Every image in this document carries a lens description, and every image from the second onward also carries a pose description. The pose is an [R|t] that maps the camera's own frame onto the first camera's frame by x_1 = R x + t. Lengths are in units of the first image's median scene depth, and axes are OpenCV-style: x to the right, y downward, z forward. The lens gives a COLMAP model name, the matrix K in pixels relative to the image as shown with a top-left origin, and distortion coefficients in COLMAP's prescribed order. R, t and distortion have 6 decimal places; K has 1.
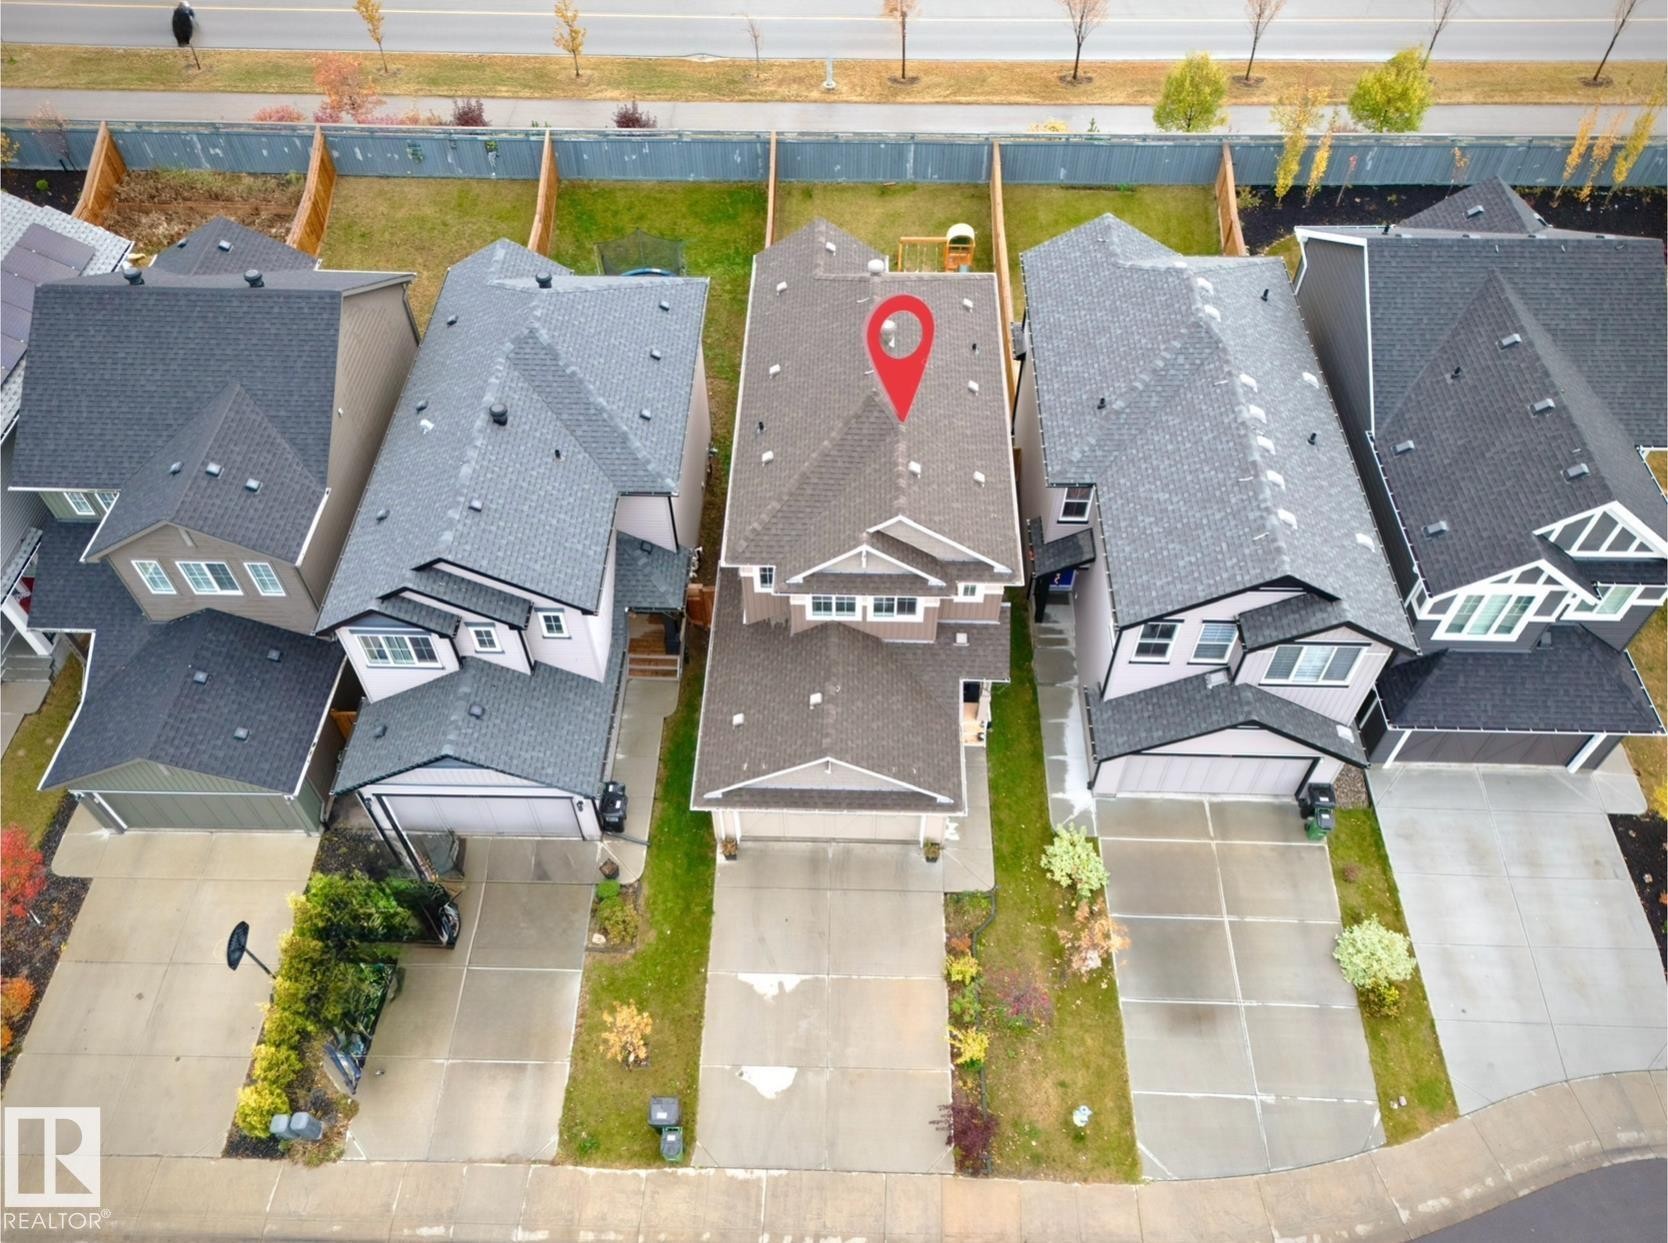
lens RADIAL K [[1236.8, 0, 831.0], [0, 1236.8, 627.0], [0, 0, 1]] dist [0.051983, -0.049067]
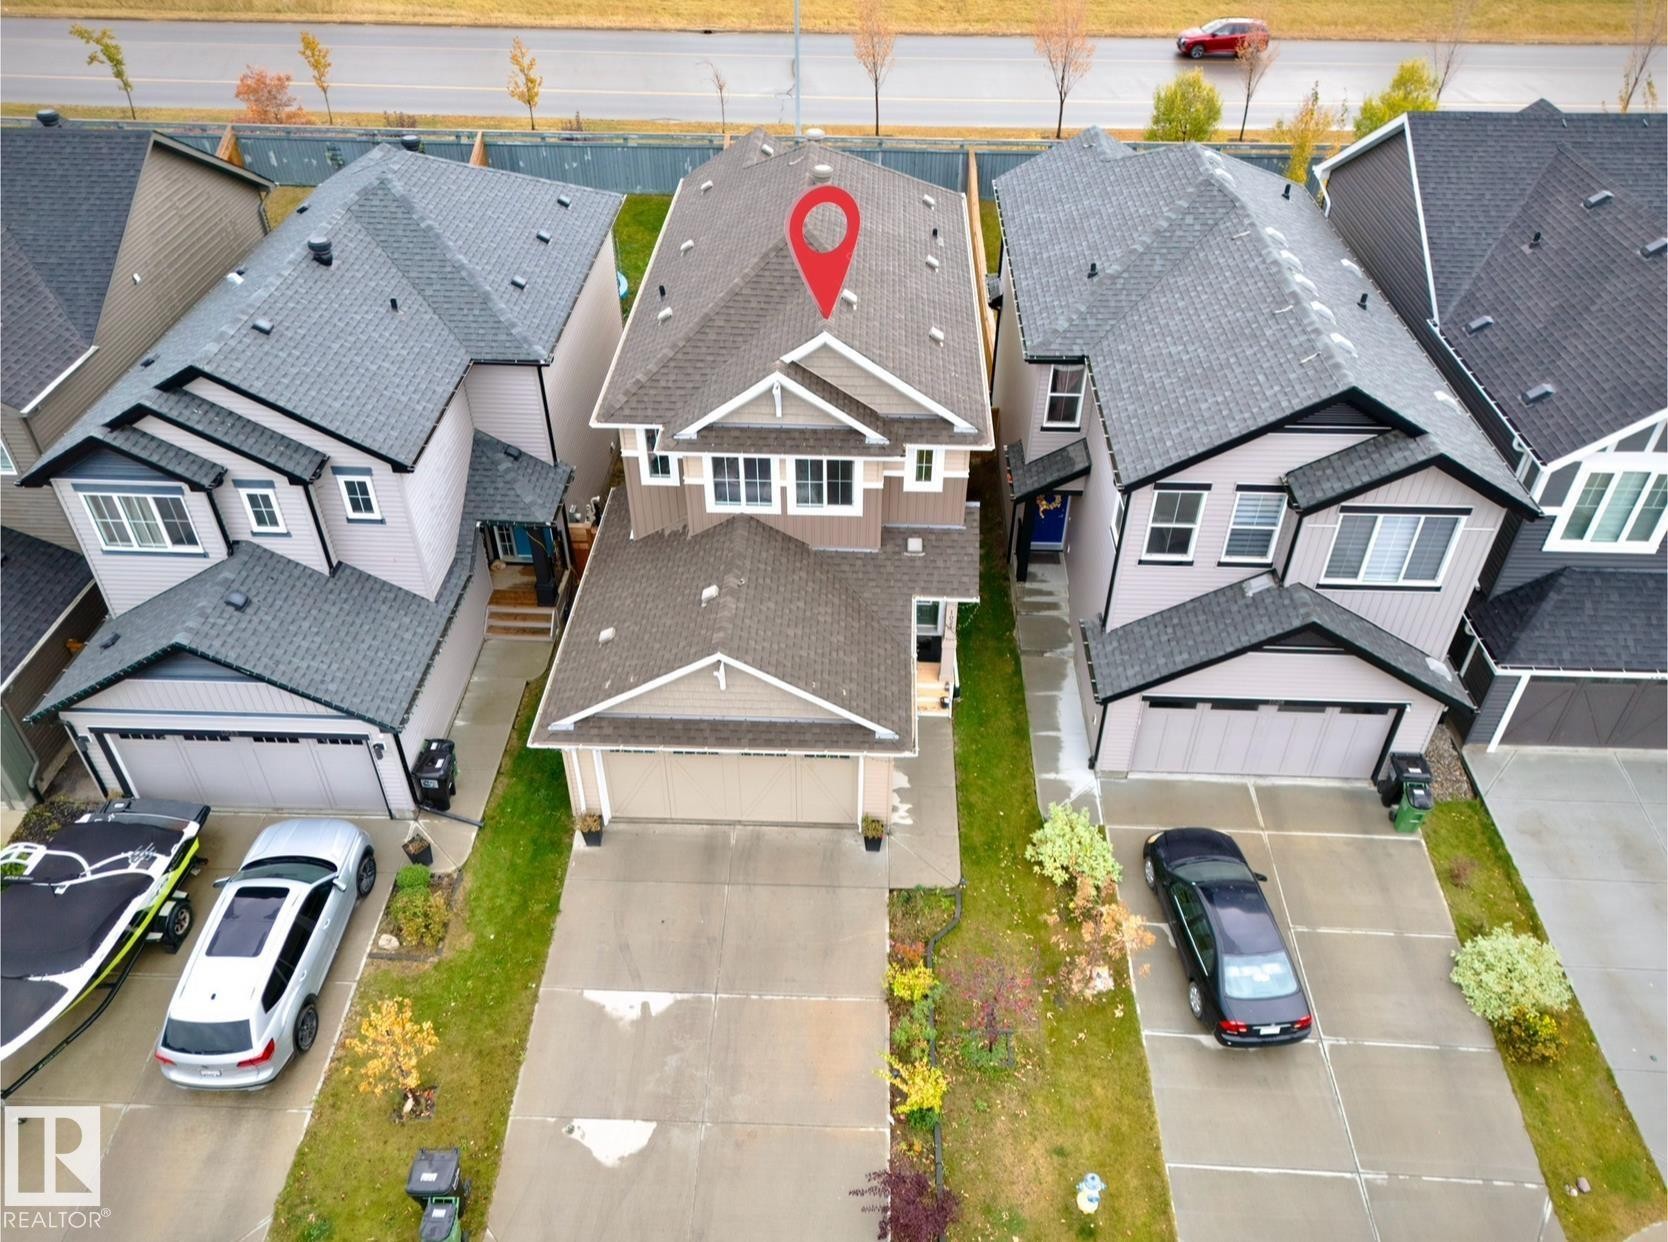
lens RADIAL K [[1236.8, 0, 835.6], [0, 1236.8, 628.3], [0, 0, 1]] dist [0.051983, -0.049067]
pose [[0.999907, 0.013238, -0.003258, 0.061559], [-0.013627, 0.977727, -0.209437, 0.219198], [0.000412, 0.209462, 0.977817, 0.279683]]
